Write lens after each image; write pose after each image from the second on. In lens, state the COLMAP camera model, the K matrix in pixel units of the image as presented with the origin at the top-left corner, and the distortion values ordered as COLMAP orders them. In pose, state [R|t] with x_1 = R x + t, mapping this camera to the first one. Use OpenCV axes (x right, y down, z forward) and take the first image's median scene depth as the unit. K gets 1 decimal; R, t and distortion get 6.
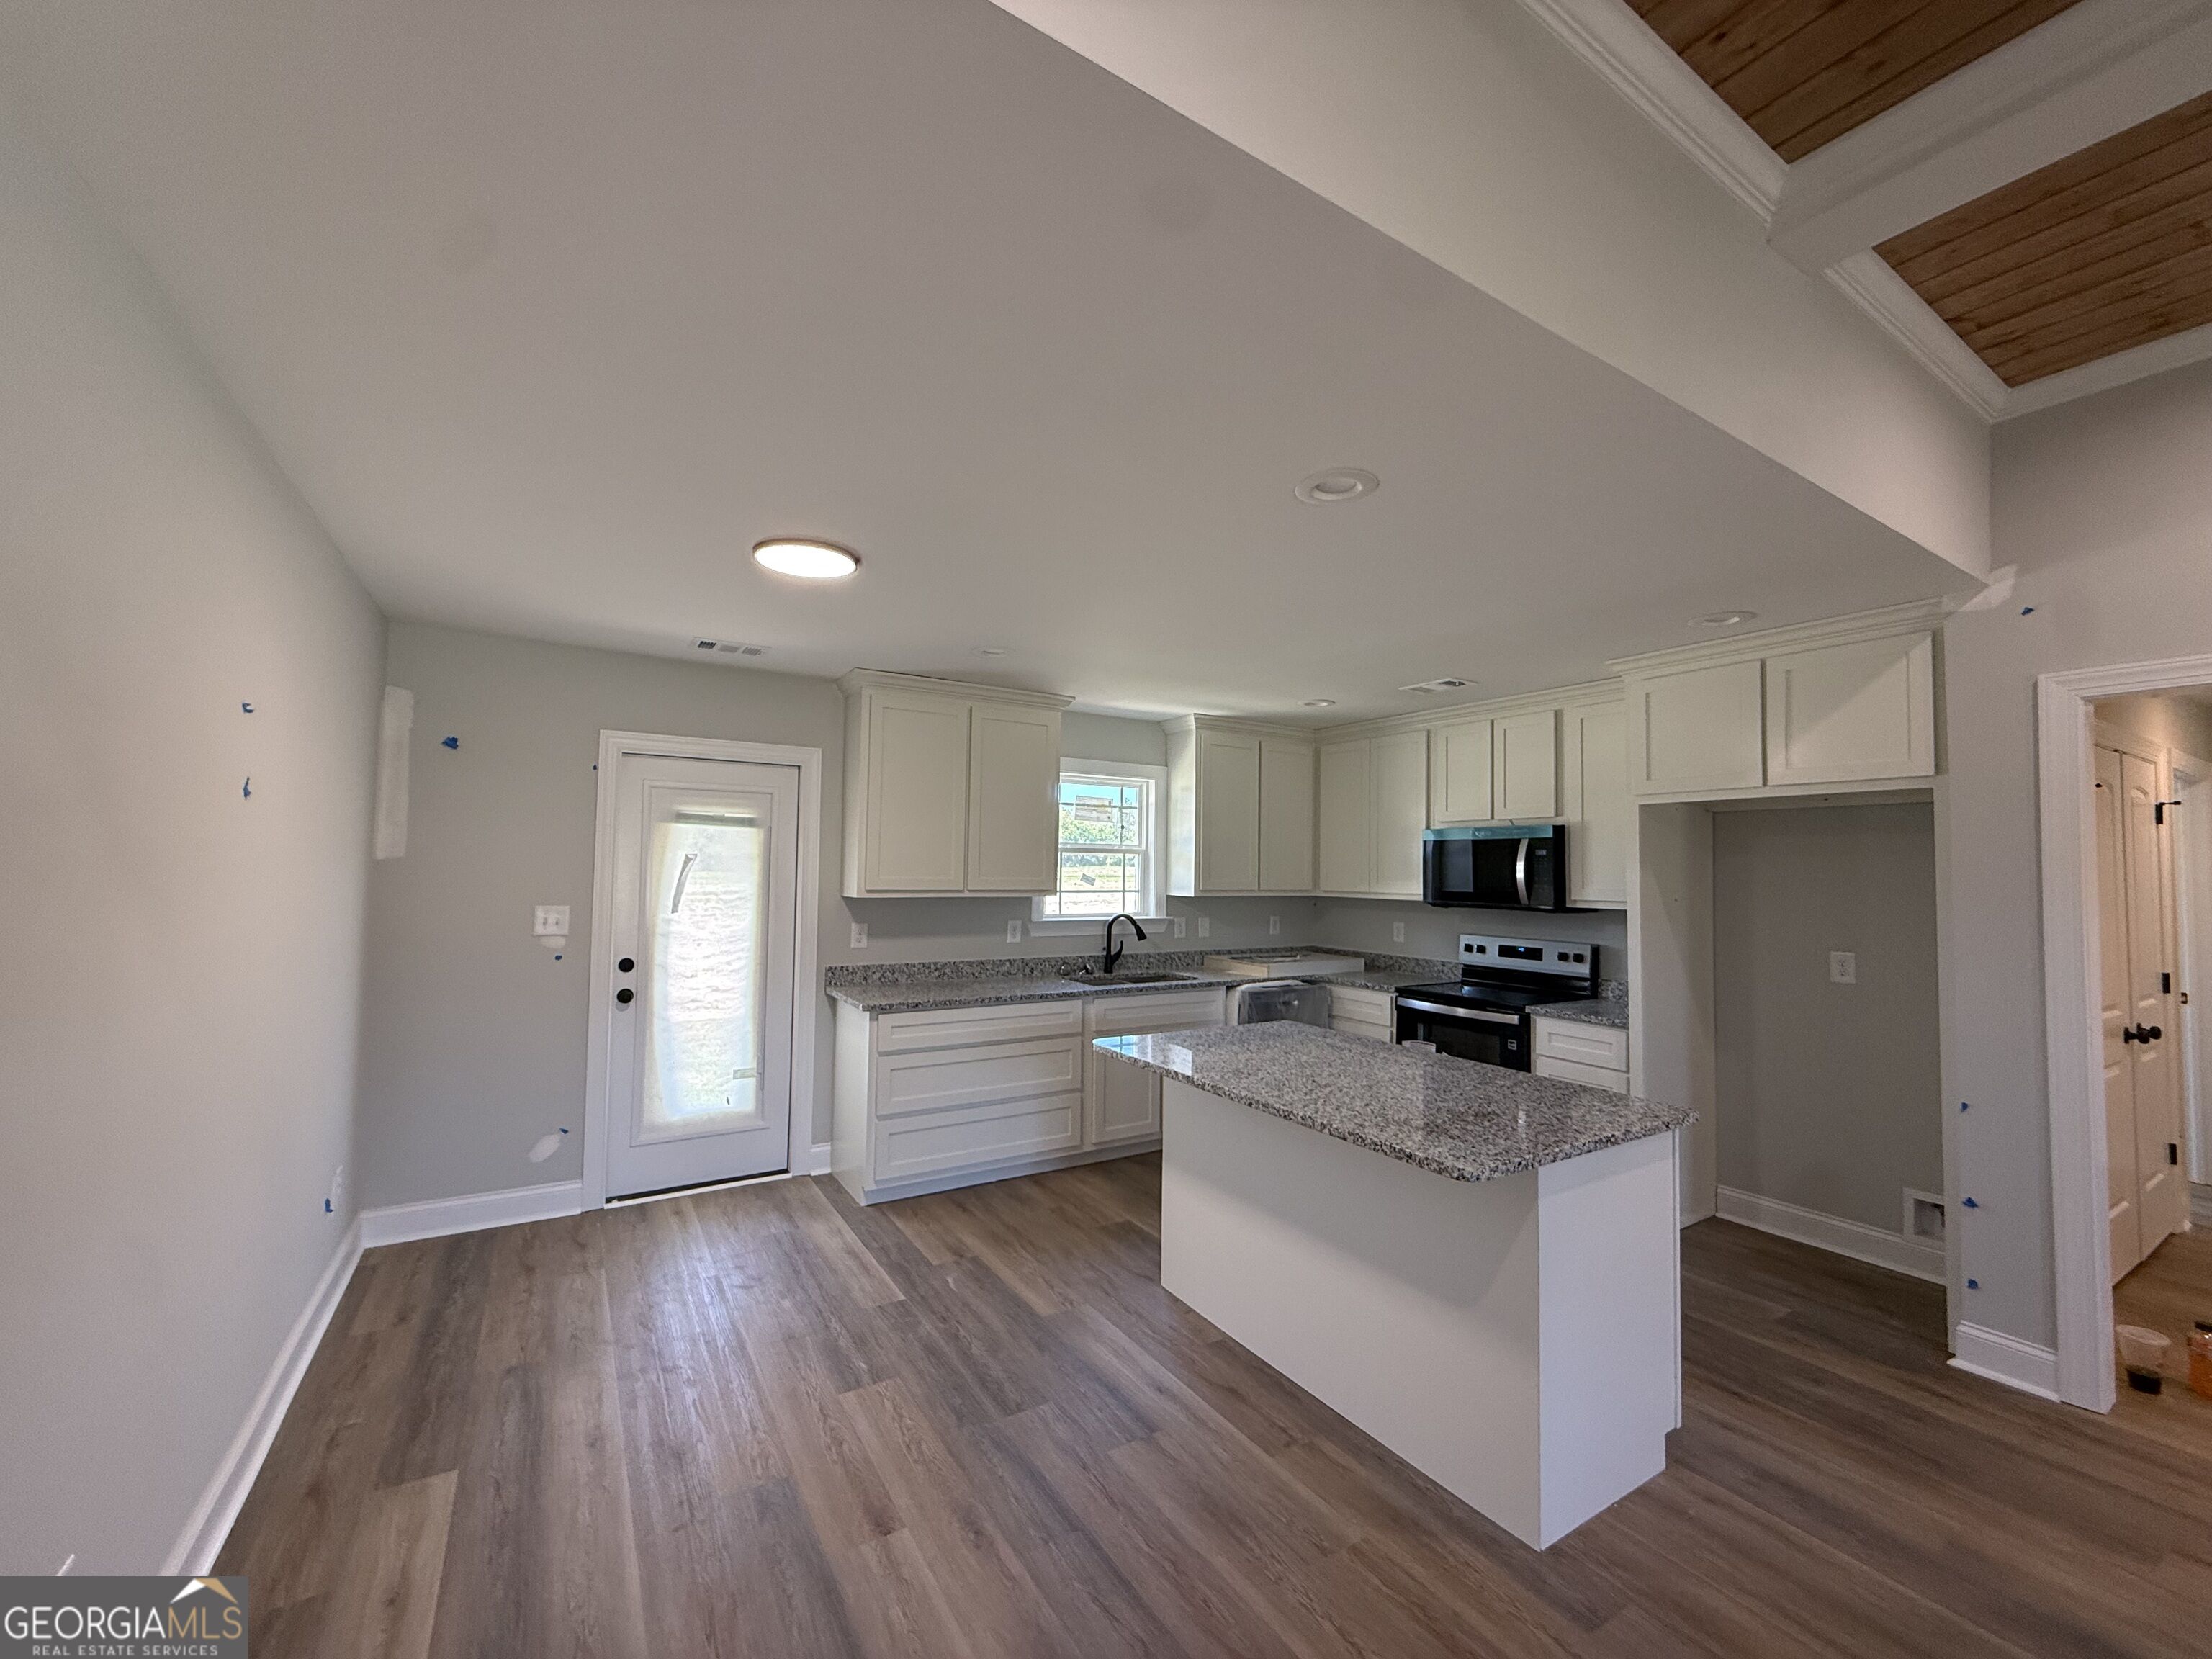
lens RADIAL K [[876.6, 0, 1103.9], [0, 876.6, 834.2], [0, 0, 1]] dist [-0.000064, -0.000767]
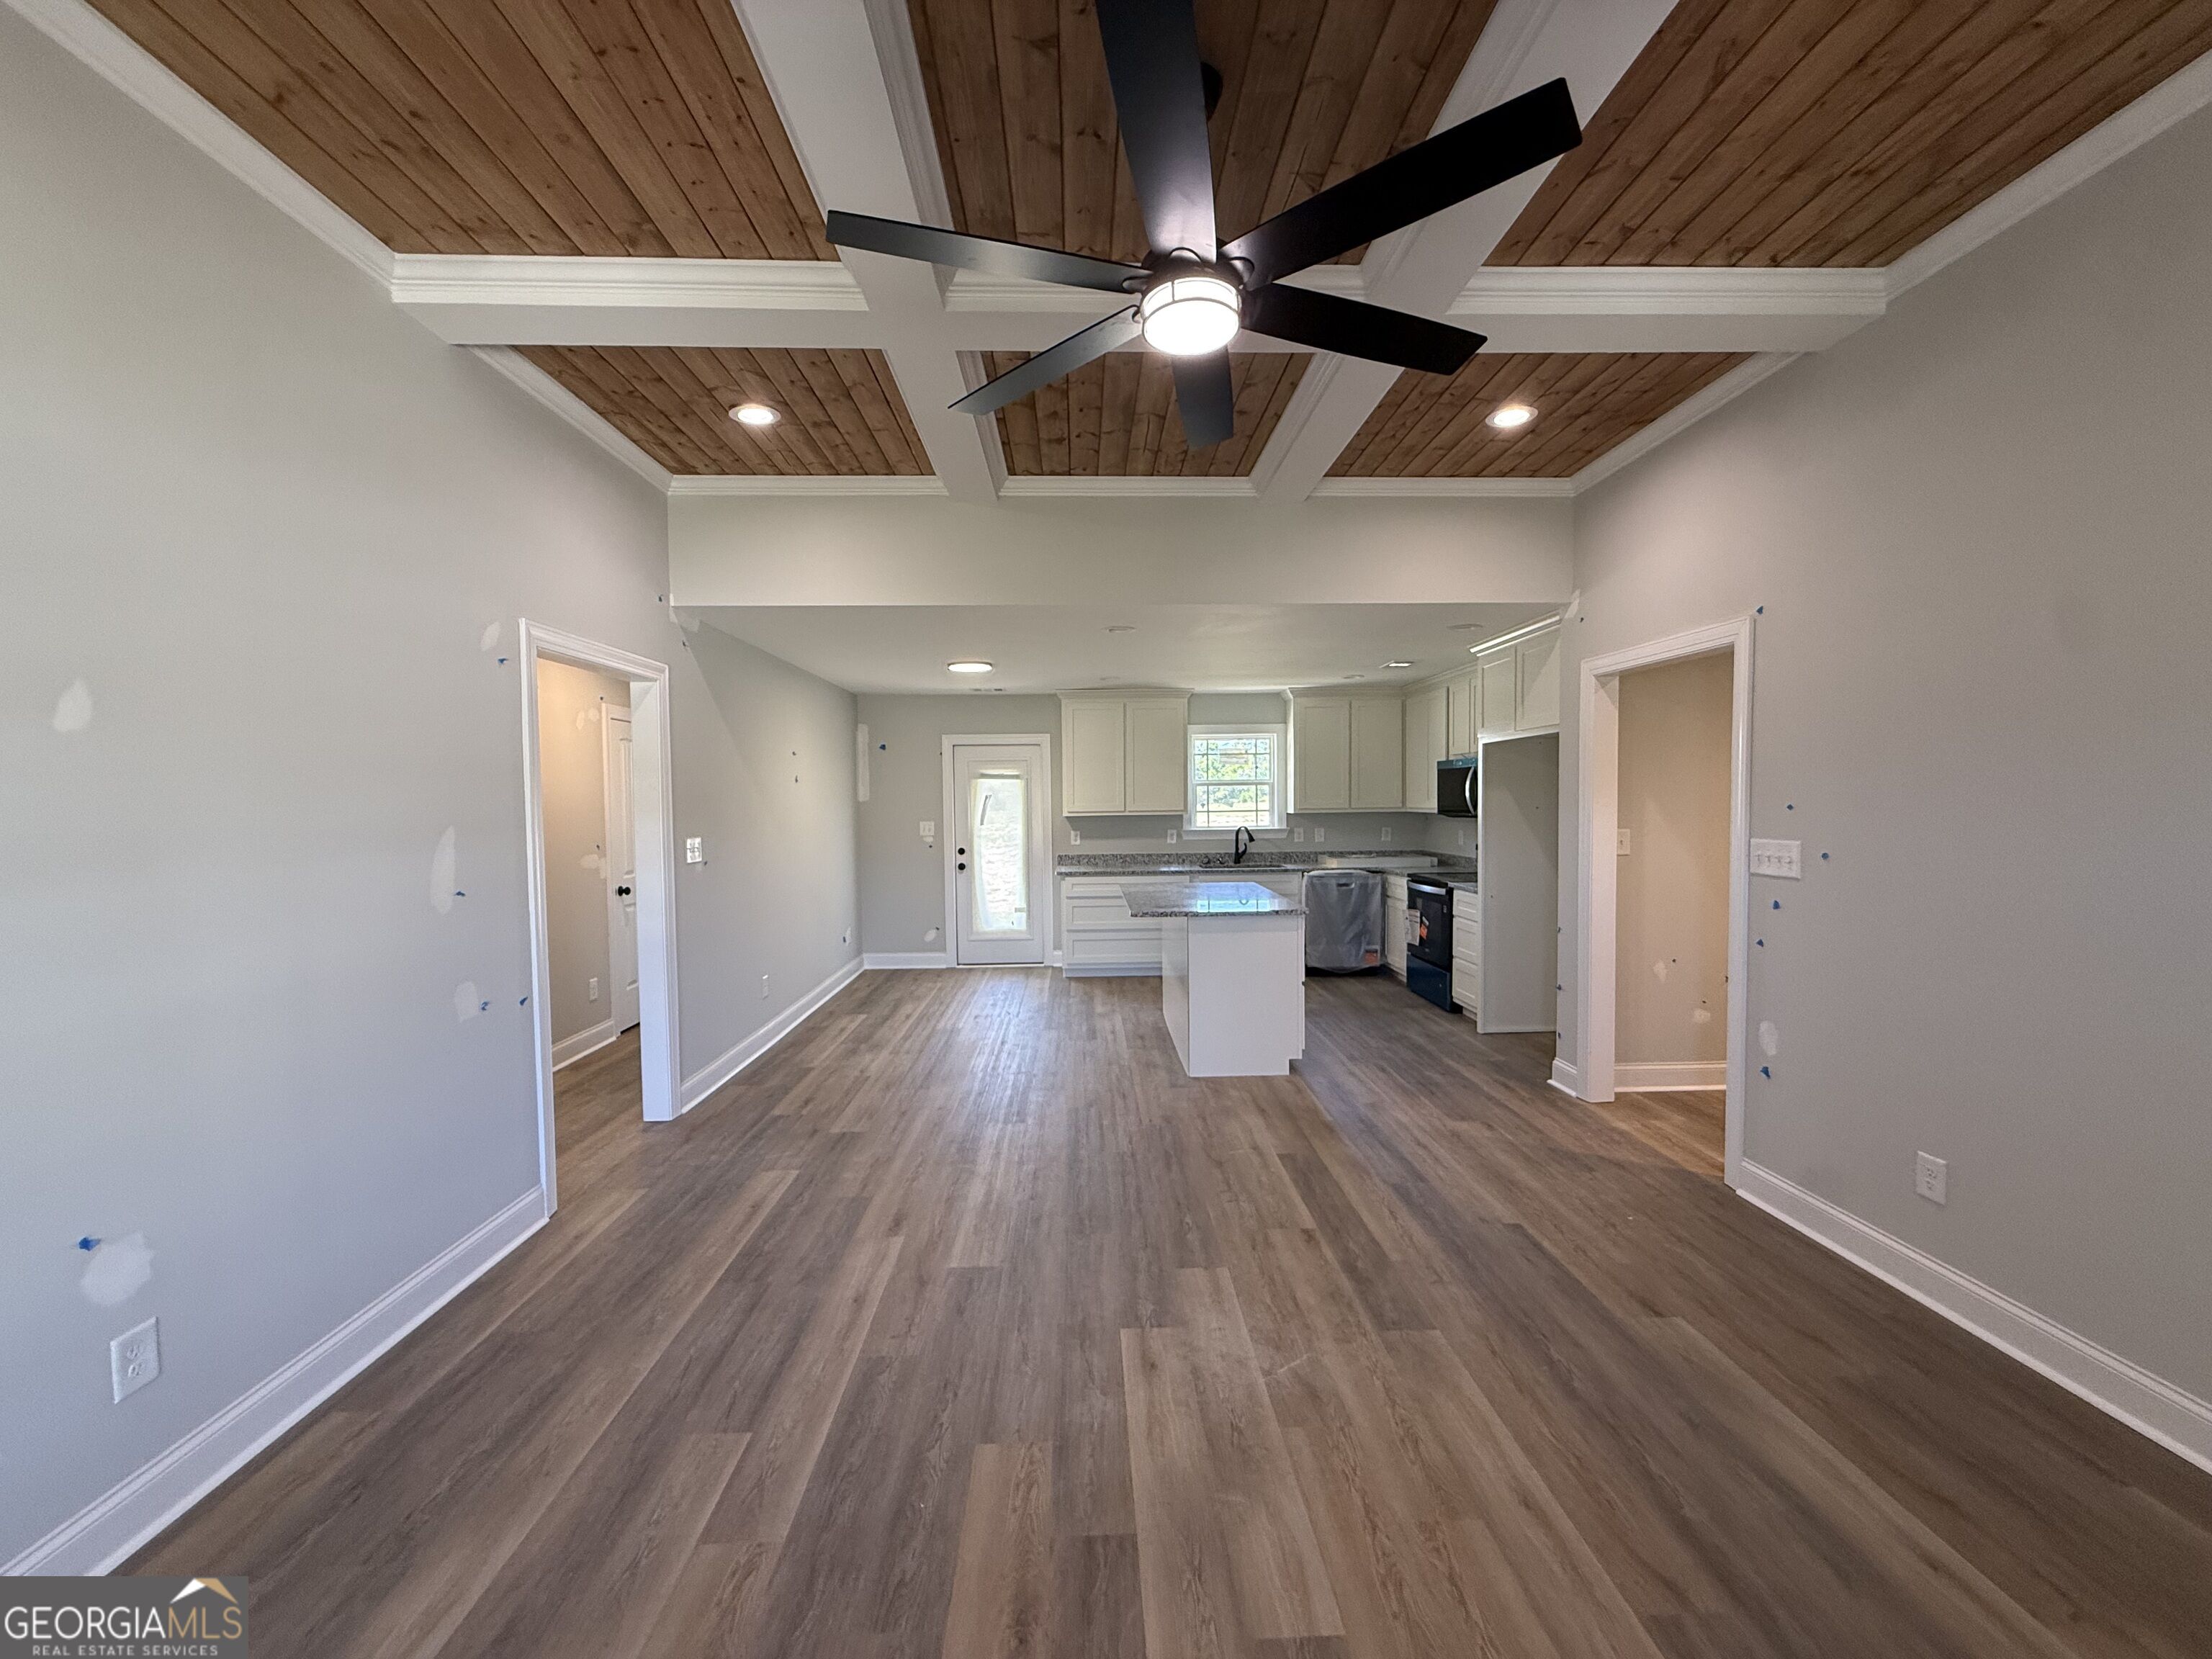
lens RADIAL K [[876.6, 0, 1104.5], [0, 876.6, 830.6], [0, 0, 1]] dist [-0.000064, -0.000767]
pose [[0.865549, -0.008169, -0.500757, 0.633199], [0.045663, 0.996990, 0.062663, -0.007051], [0.498738, -0.077104, 0.863316, -0.479767]]
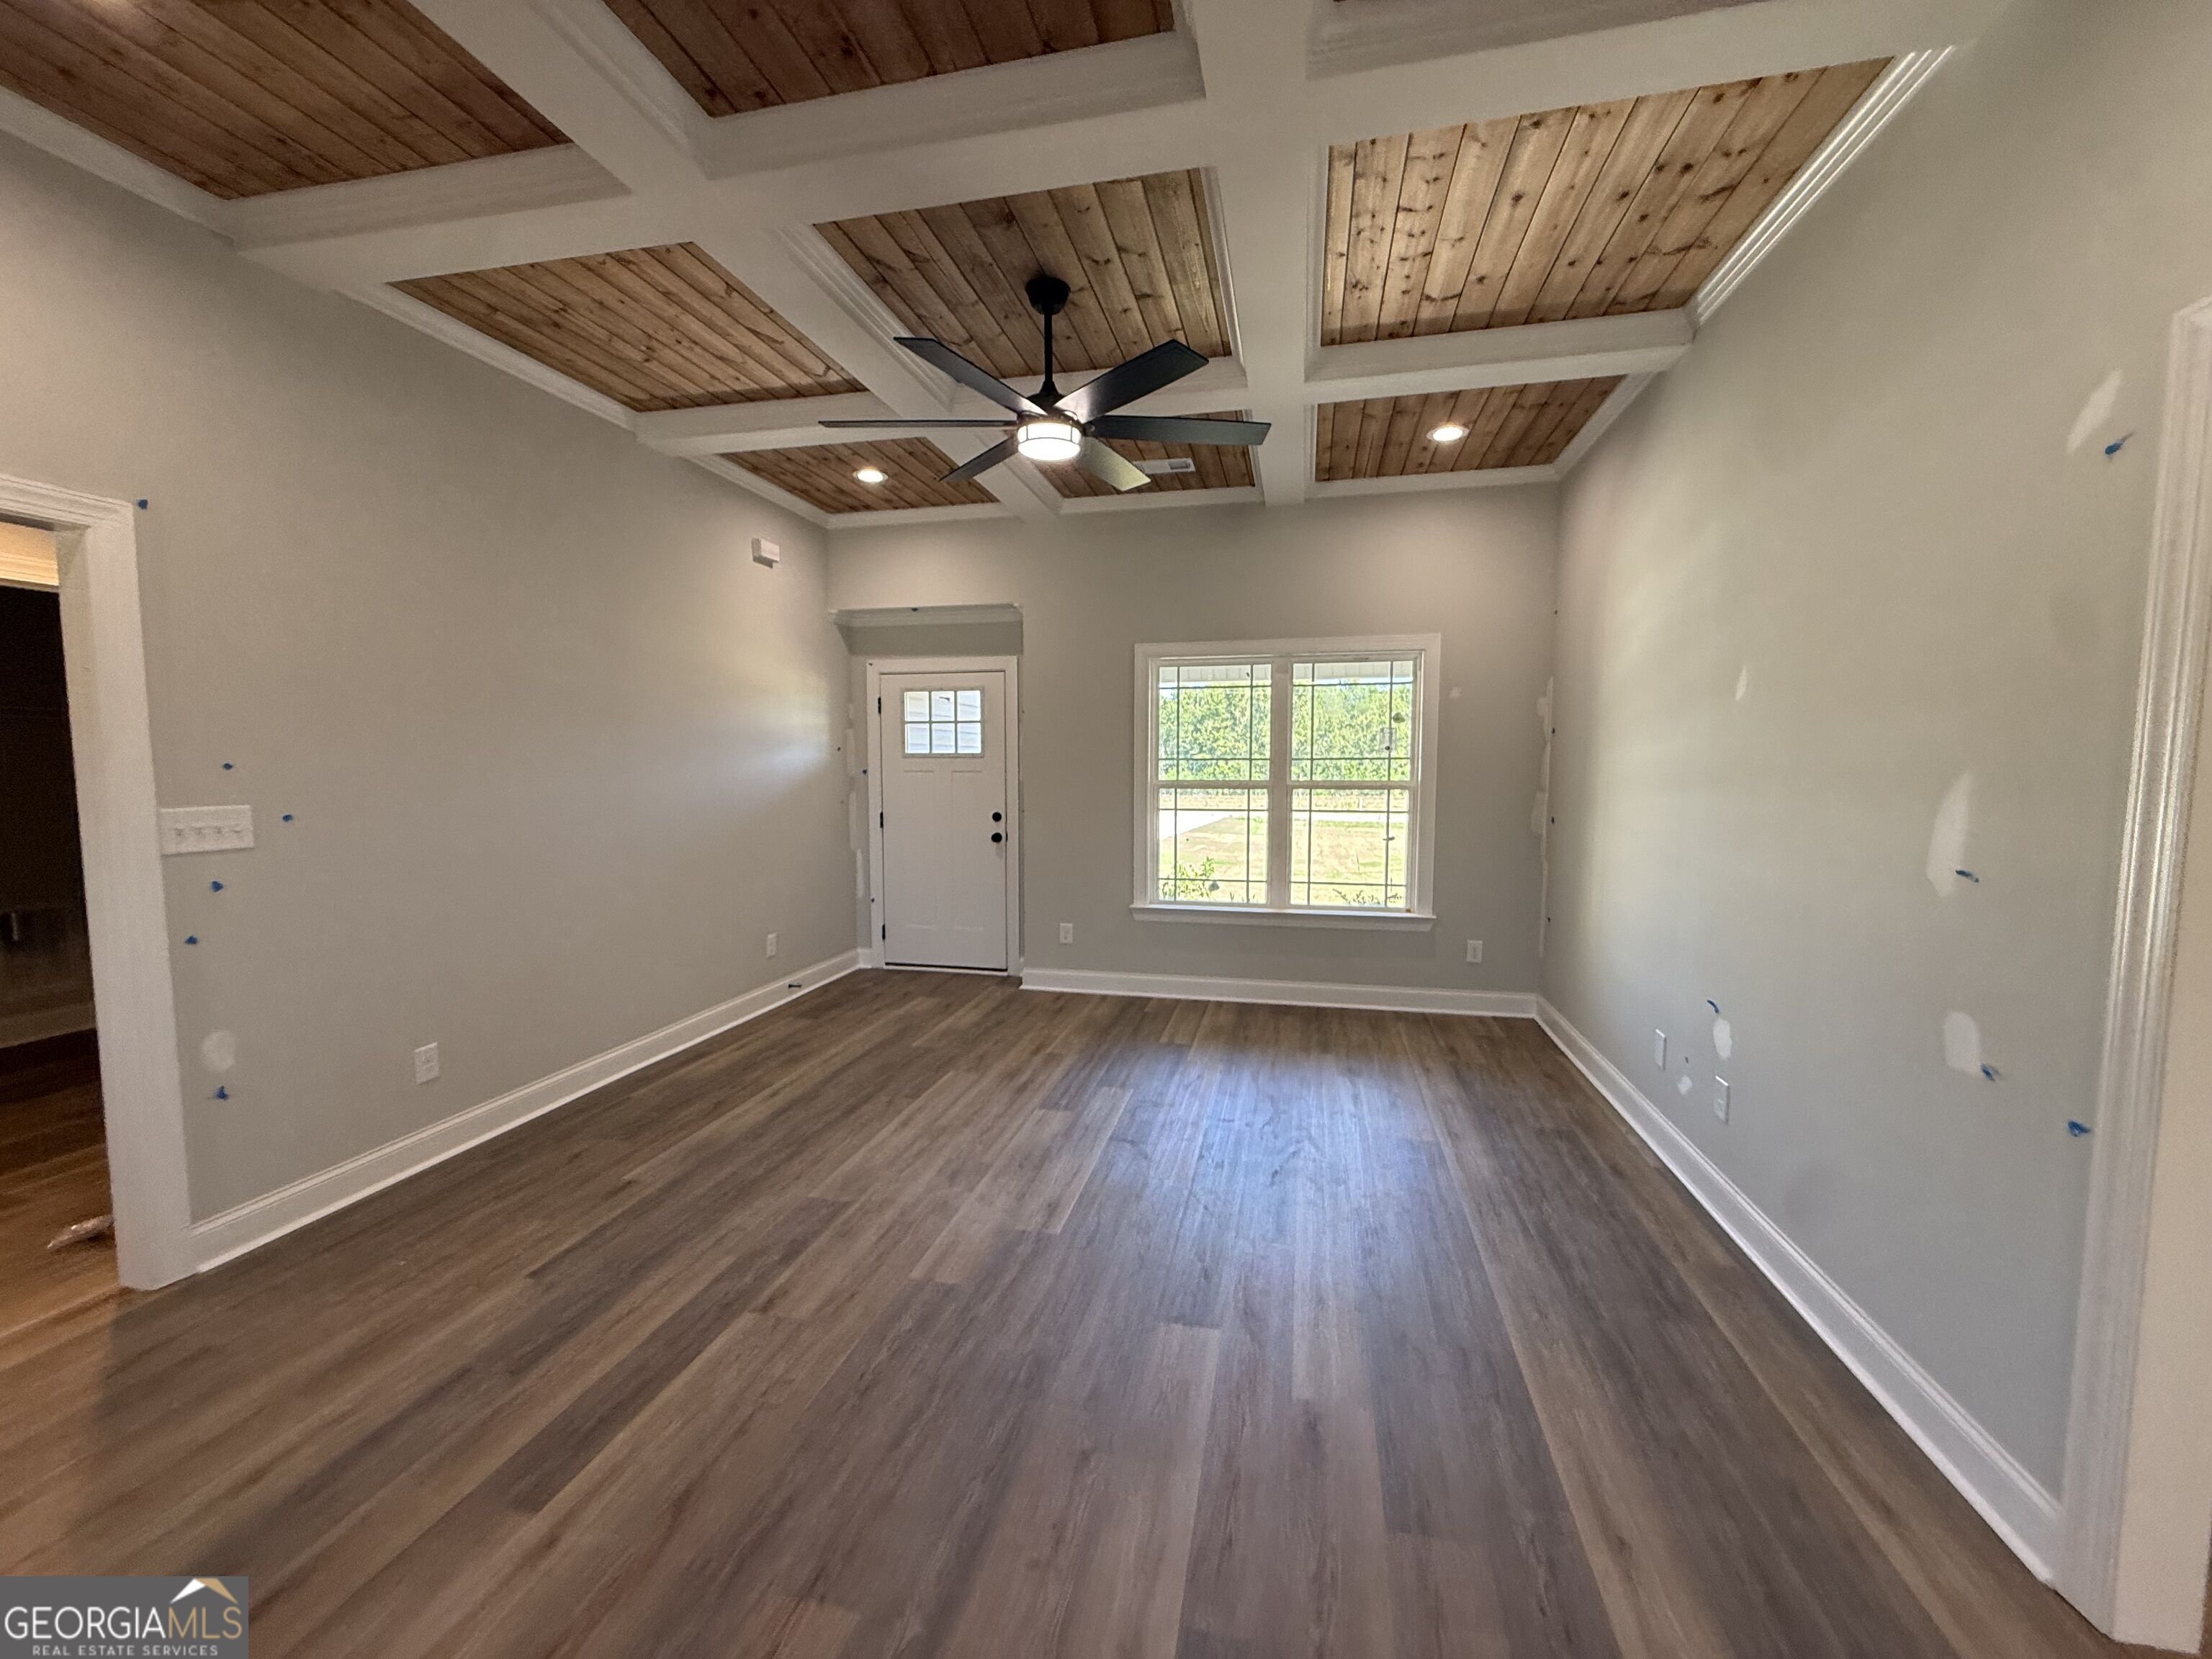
lens RADIAL K [[876.6, 0, 1112.4], [0, 876.6, 838.3], [0, 0, 1]] dist [-0.000064, -0.000767]
pose [[-0.718136, -0.077021, 0.691627, -0.047859], [-0.040213, 0.996788, 0.069250, 0.025034], [-0.694740, 0.021919, -0.718927, 0.364784]]
